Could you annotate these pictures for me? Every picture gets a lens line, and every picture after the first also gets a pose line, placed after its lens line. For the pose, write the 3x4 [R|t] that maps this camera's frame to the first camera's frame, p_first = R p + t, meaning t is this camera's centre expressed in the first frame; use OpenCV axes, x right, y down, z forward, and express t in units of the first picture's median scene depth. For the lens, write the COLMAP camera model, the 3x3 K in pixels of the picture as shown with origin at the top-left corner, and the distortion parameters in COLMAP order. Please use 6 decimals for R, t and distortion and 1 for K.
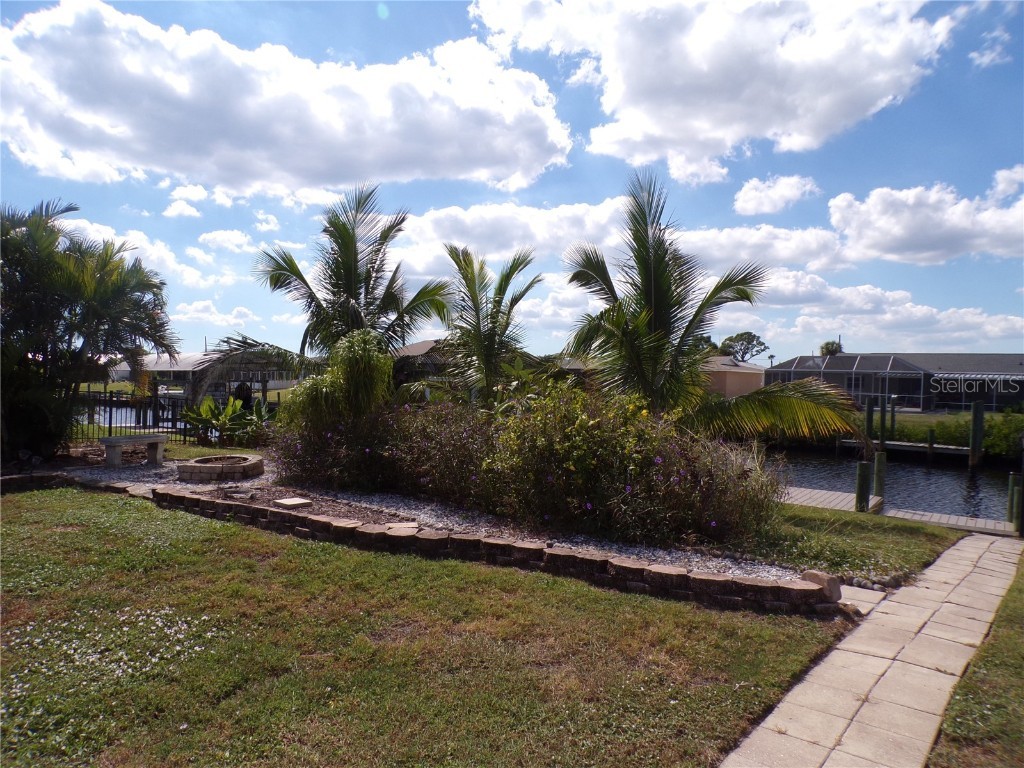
lens RADIAL K [[699.4, 0, 514.1], [0, 699.4, 385.9], [0, 0, 1]] dist [-0.004241, 0.017207]
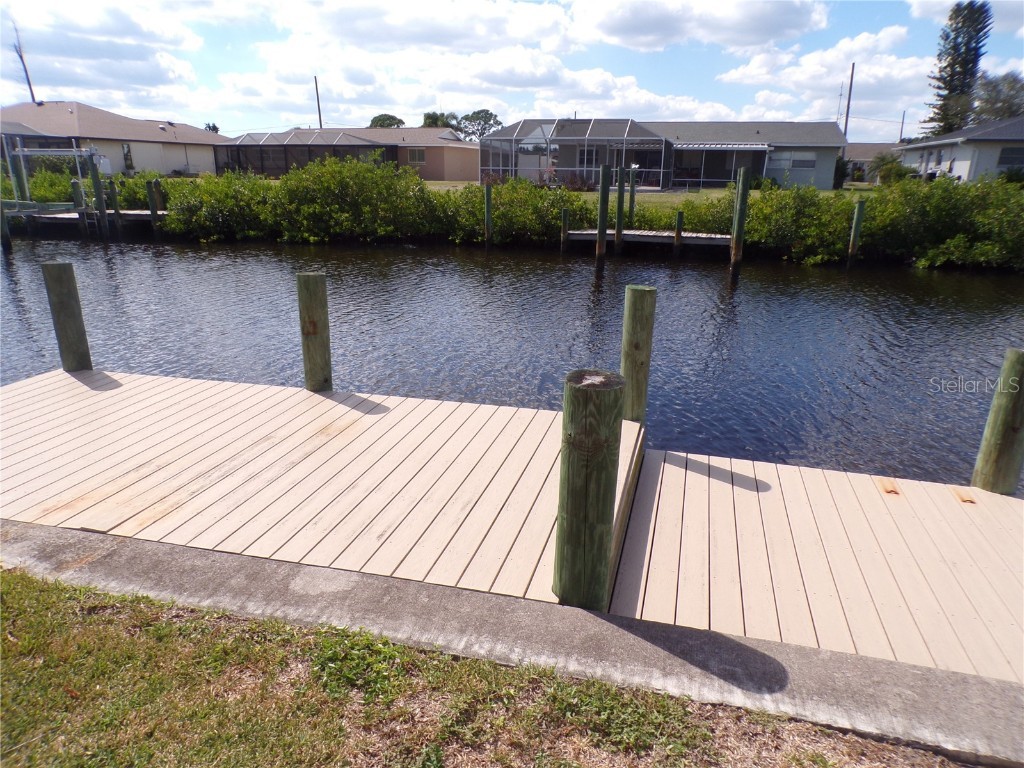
lens RADIAL K [[699.4, 0, 534.7], [0, 699.4, 395.5], [0, 0, 1]] dist [-0.004241, 0.017207]
pose [[0.928188, -0.125194, 0.350419, 0.101876], [0.014265, 0.952983, 0.302686, 0.012588], [-0.371838, -0.275951, 0.886334, 0.207974]]
